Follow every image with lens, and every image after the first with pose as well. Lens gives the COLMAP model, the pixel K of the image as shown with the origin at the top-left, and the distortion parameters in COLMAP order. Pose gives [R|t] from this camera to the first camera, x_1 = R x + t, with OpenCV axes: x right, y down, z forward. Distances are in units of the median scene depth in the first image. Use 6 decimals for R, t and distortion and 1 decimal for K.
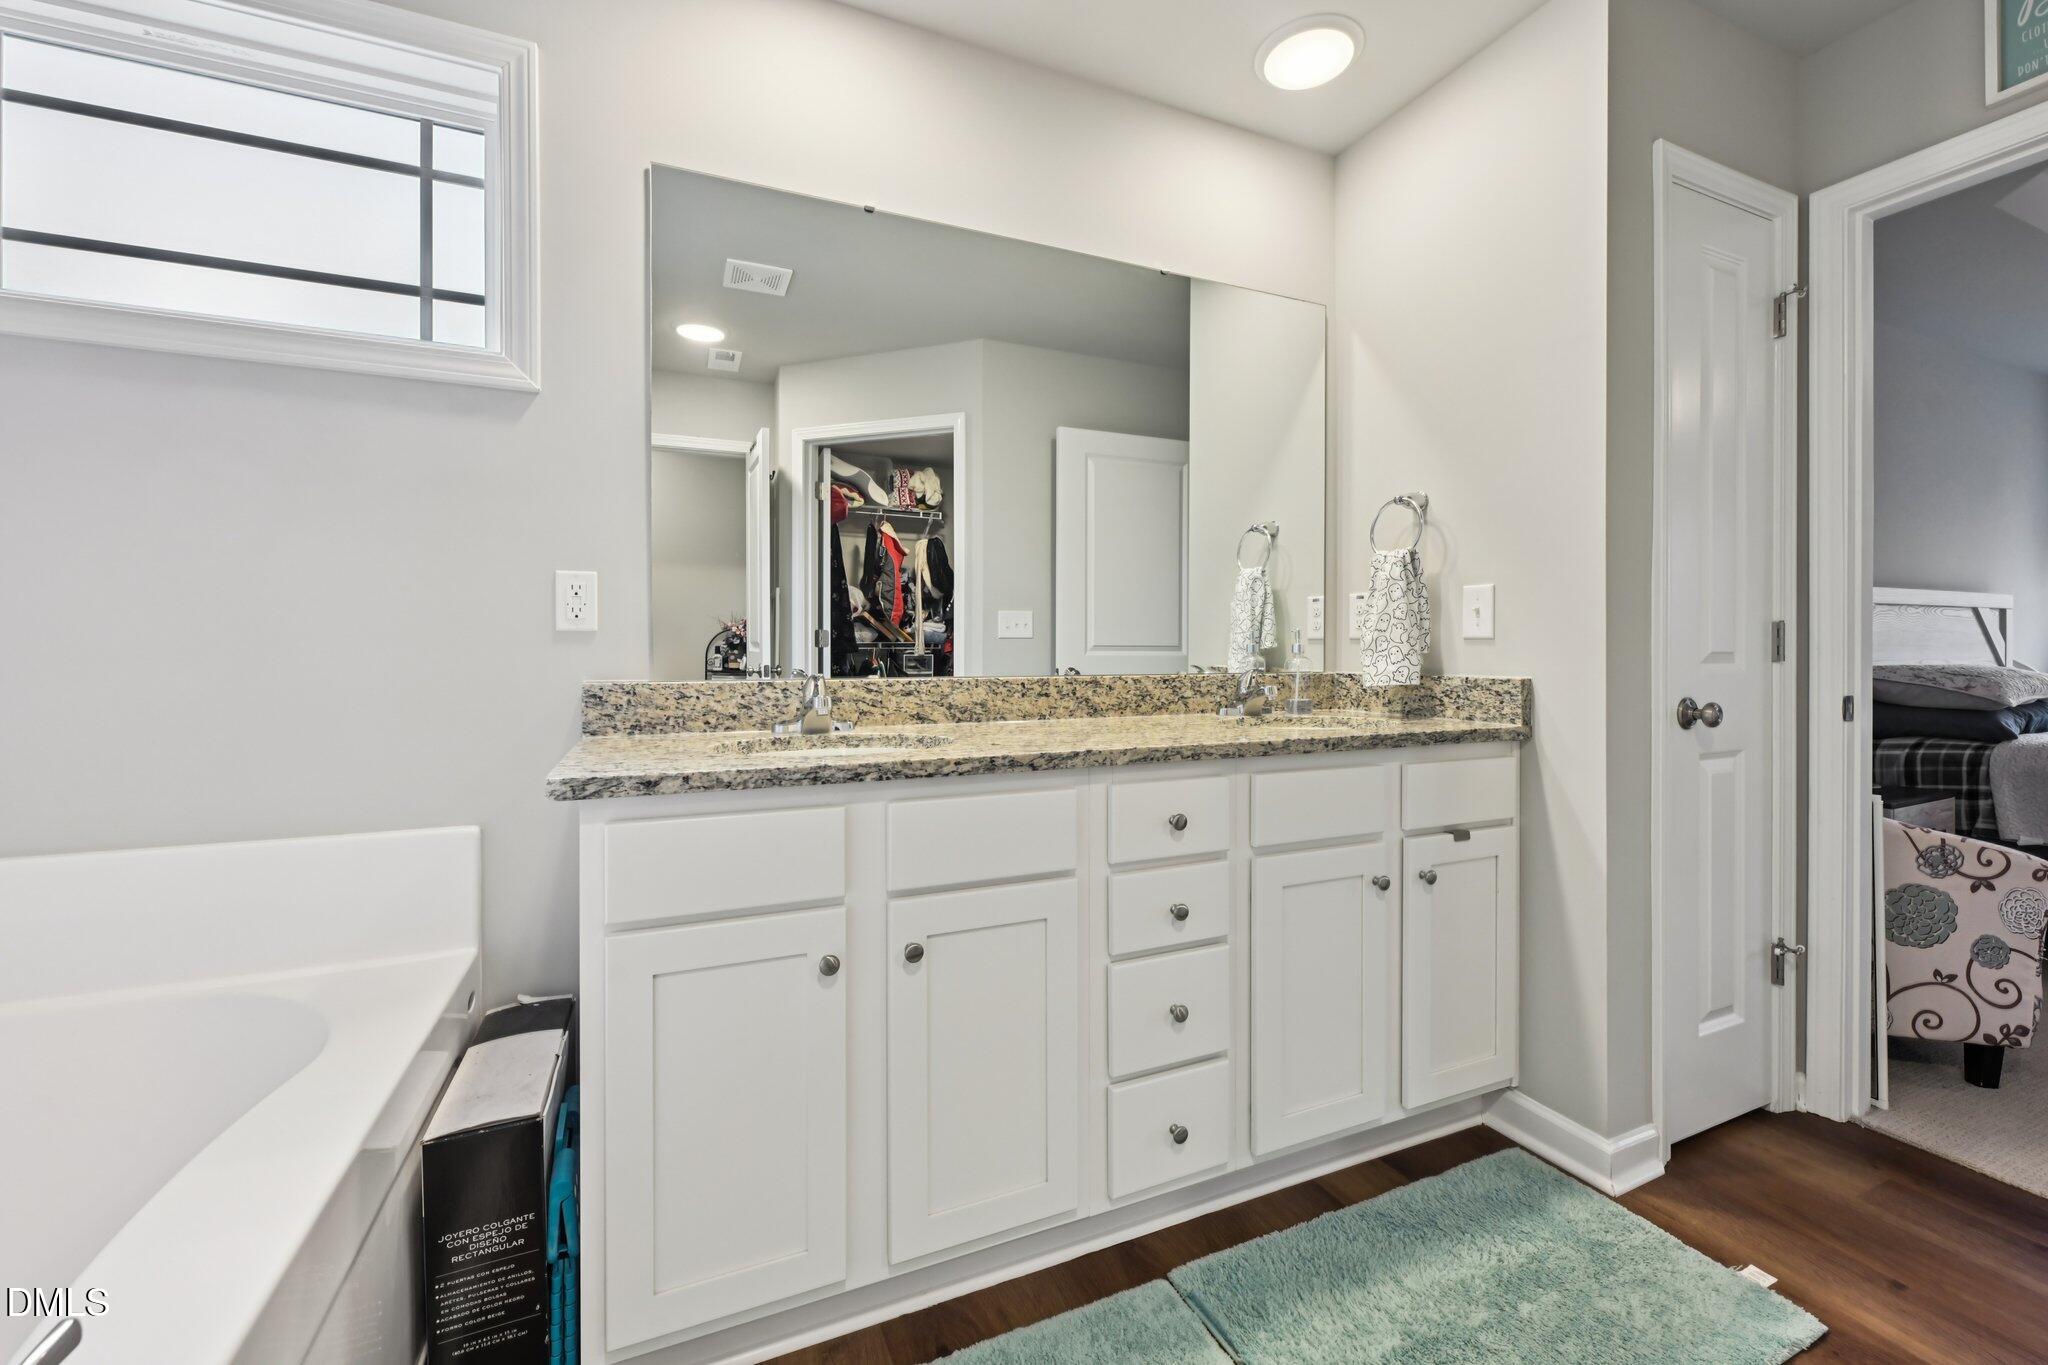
lens RADIAL K [[826.5, 0, 1025.7], [0, 826.5, 647.5], [0, 0, 1]] dist [-0.001127, -0.000212]
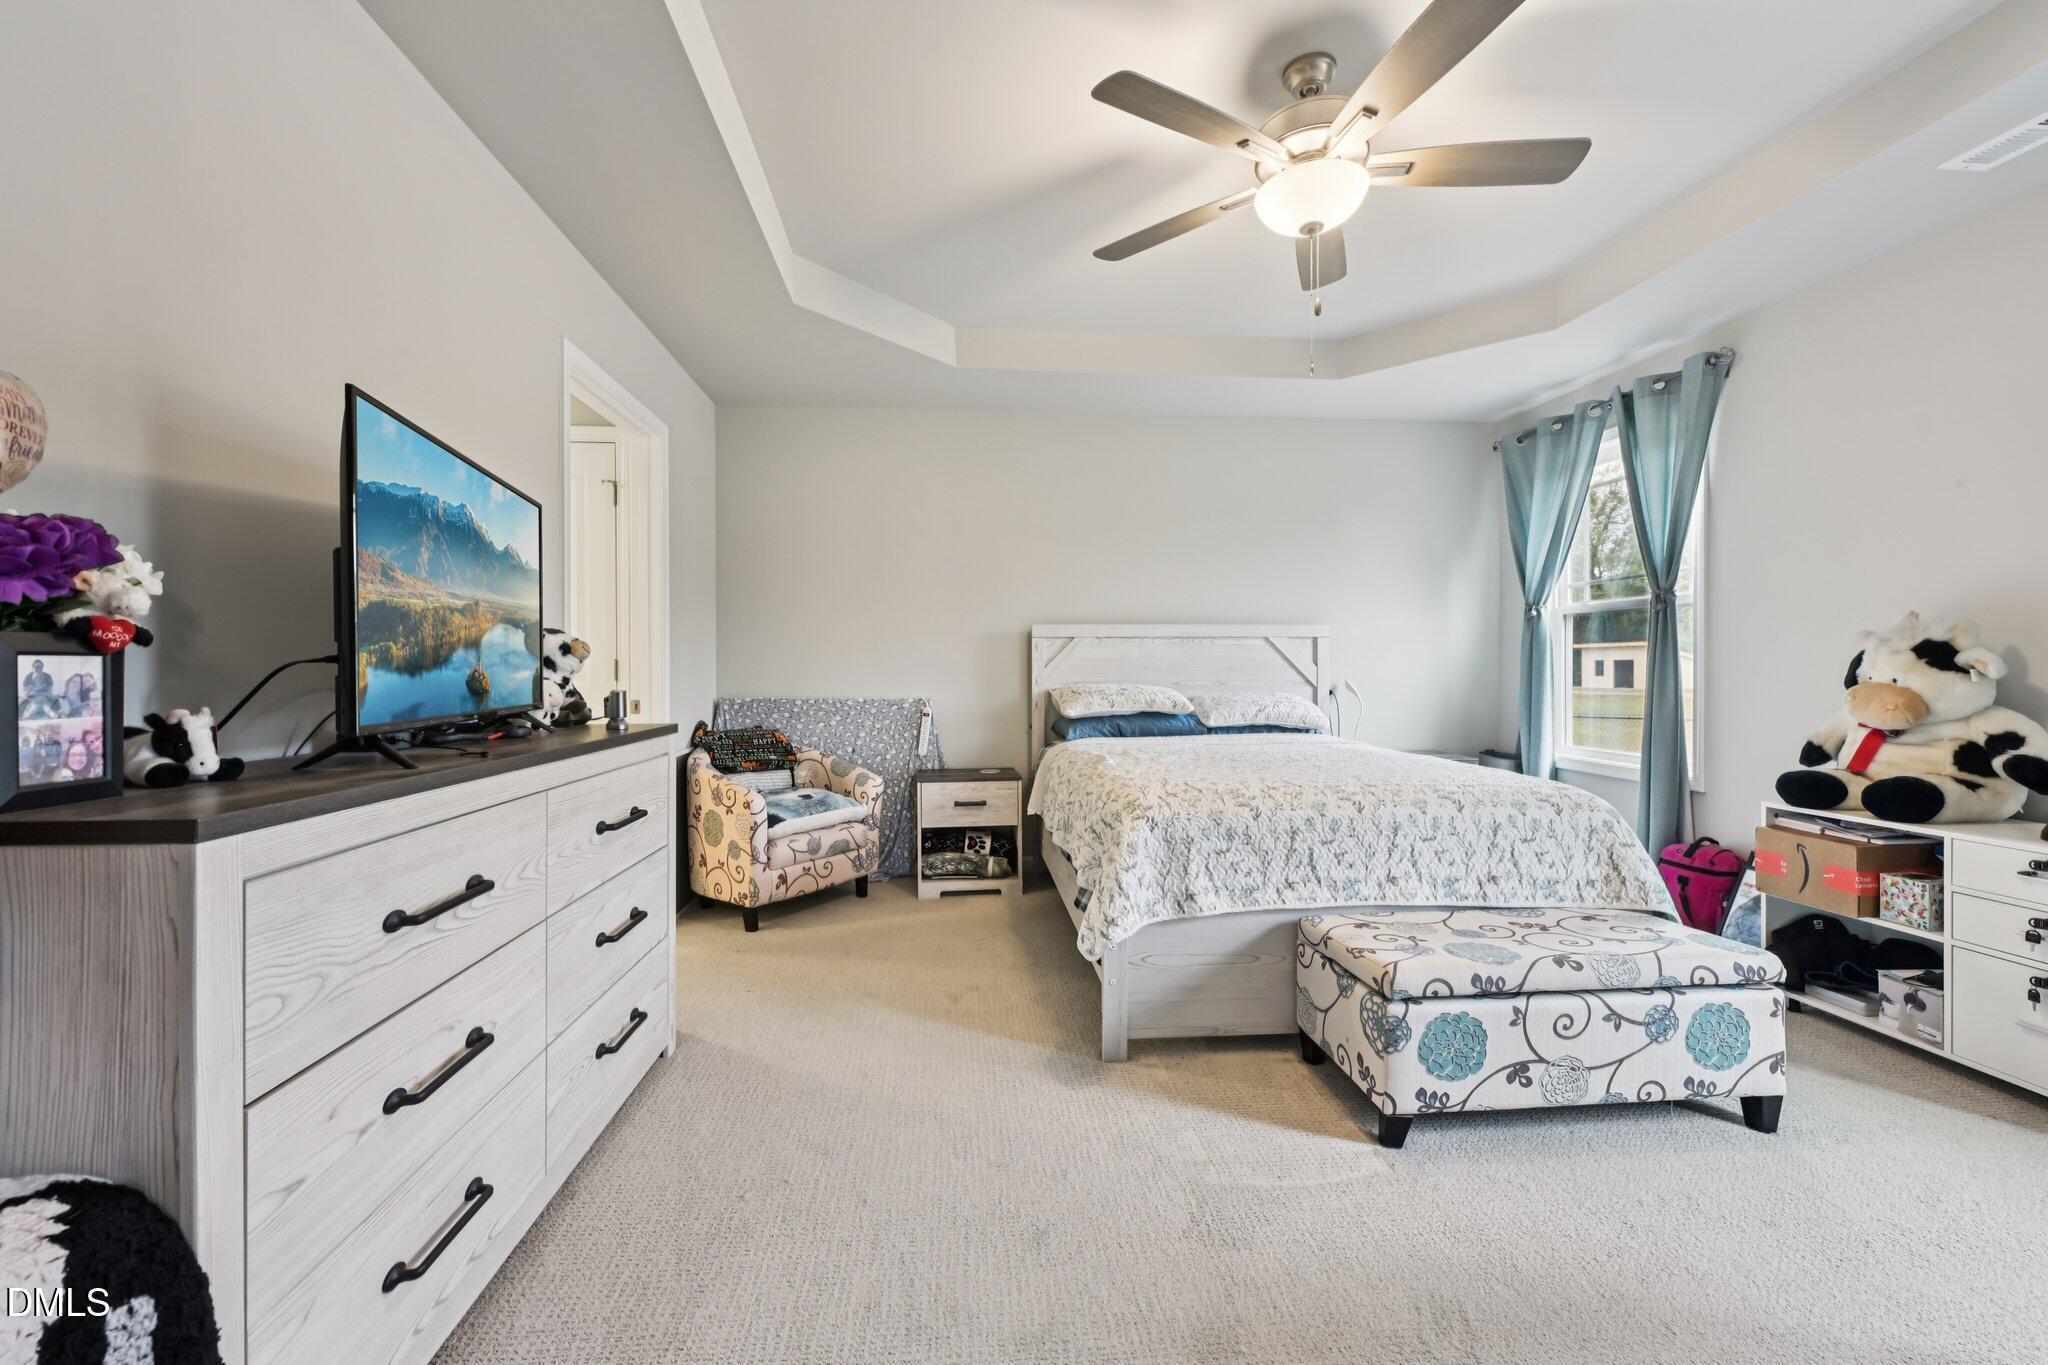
lens RADIAL K [[817.1, 0, 1021.9], [0, 817.1, 676.9], [0, 0, 1]] dist [-0.000523, 0.000093]
pose [[0.948747, -0.002348, -0.316029, 1.285437], [0.004742, 0.999966, 0.006807, -0.001268], [0.316002, -0.007957, 0.948725, -0.240159]]
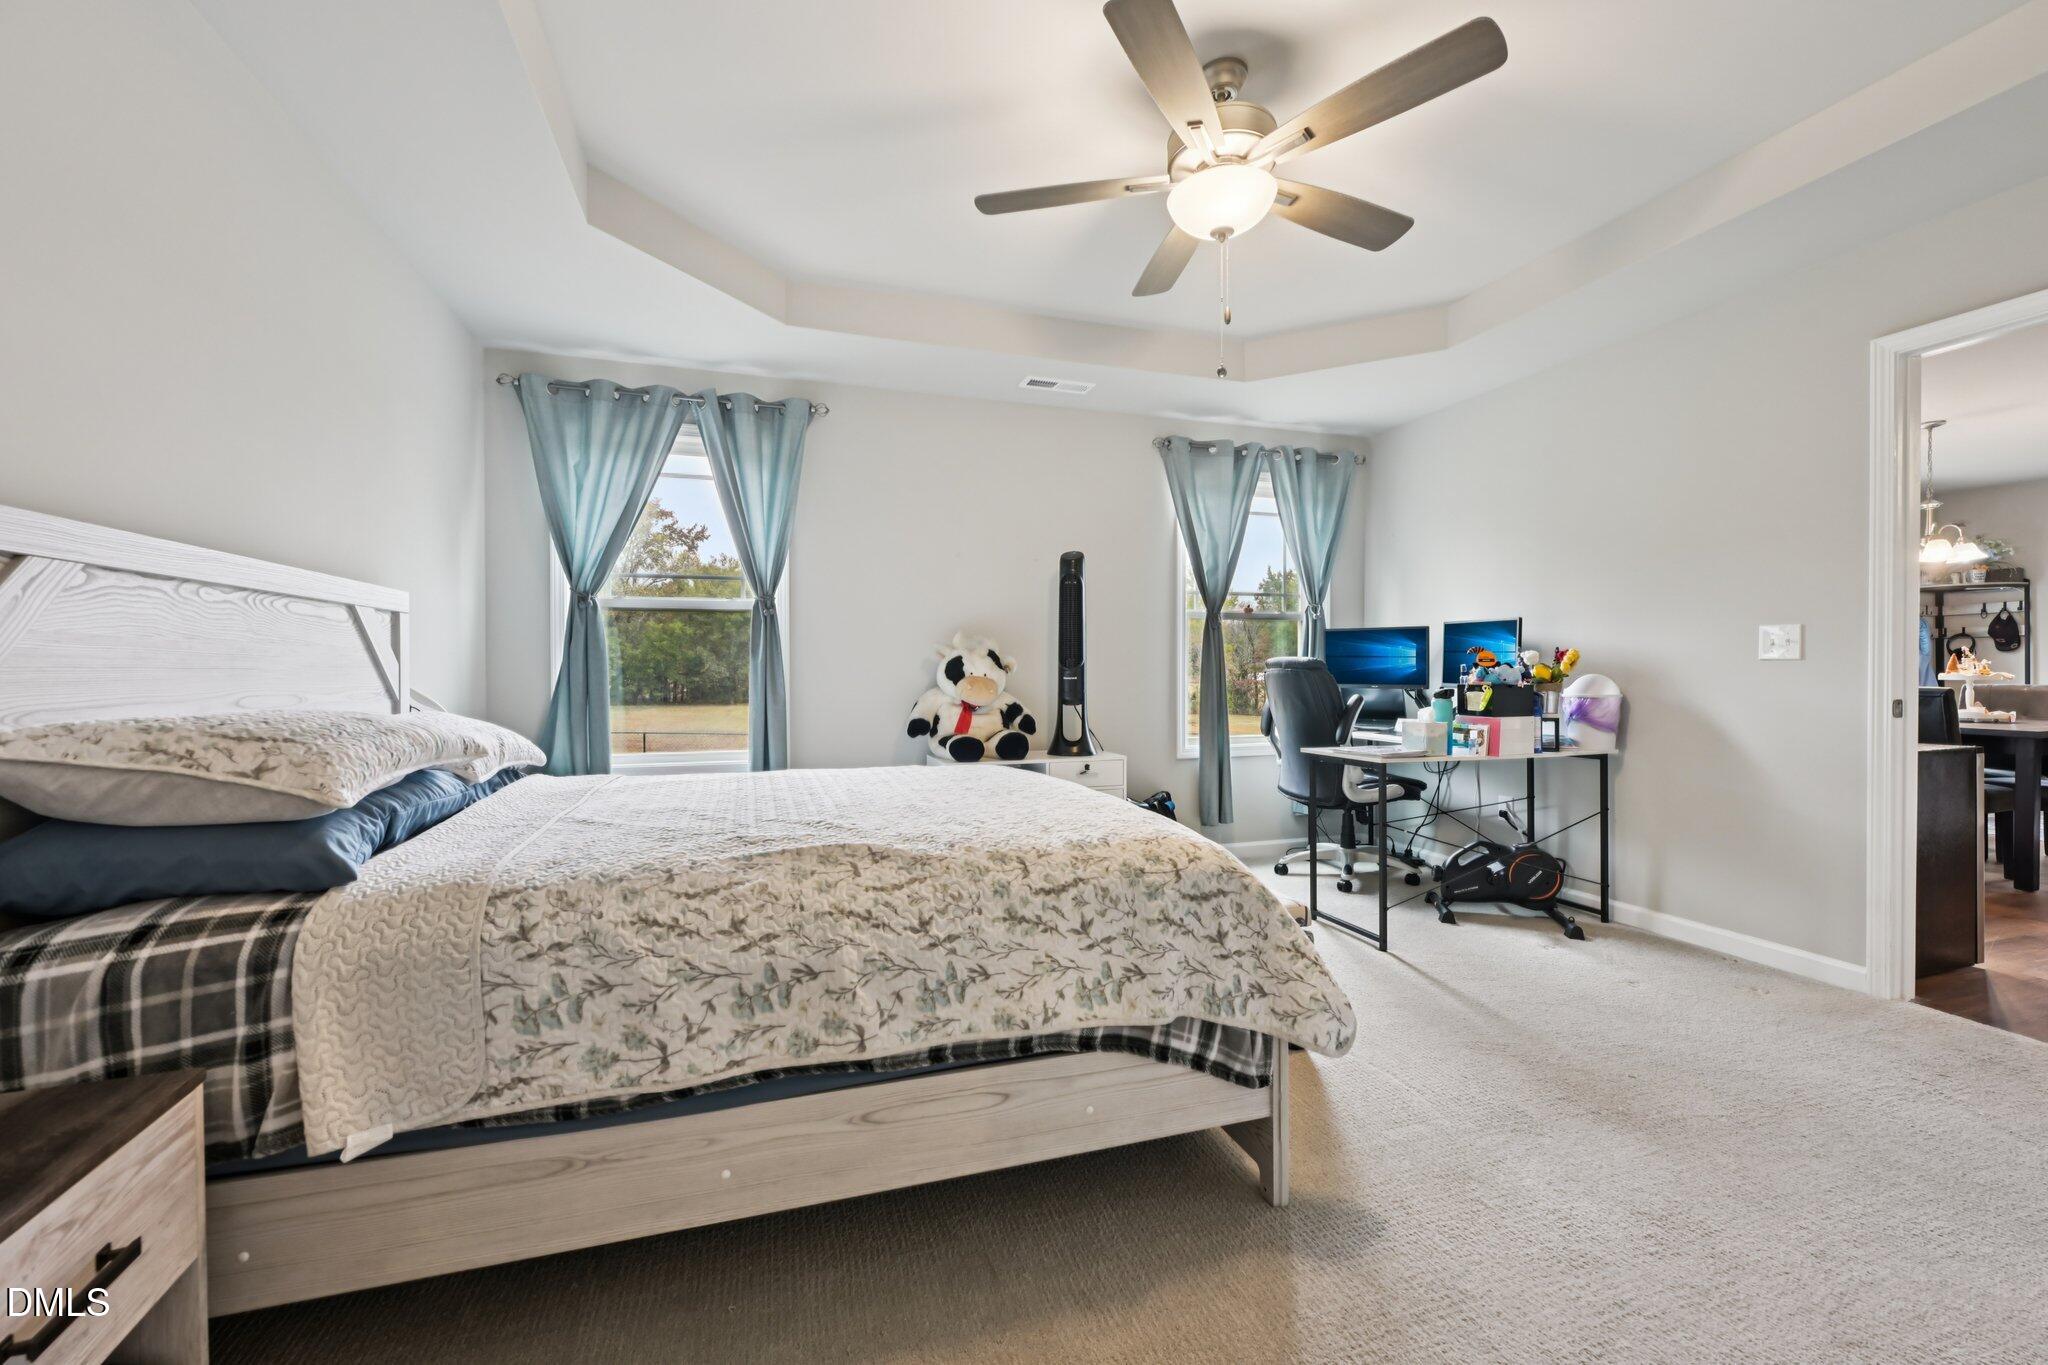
lens RADIAL K [[817.1, 0, 1021.9], [0, 817.1, 676.9], [0, 0, 1]] dist [-0.000523, 0.000093]
pose [[0.103257, -0.013333, 0.994565, 0.661338], [0.001643, 0.999911, 0.013234, -0.003310], [-0.994653, 0.000268, 0.103270, 0.492276]]
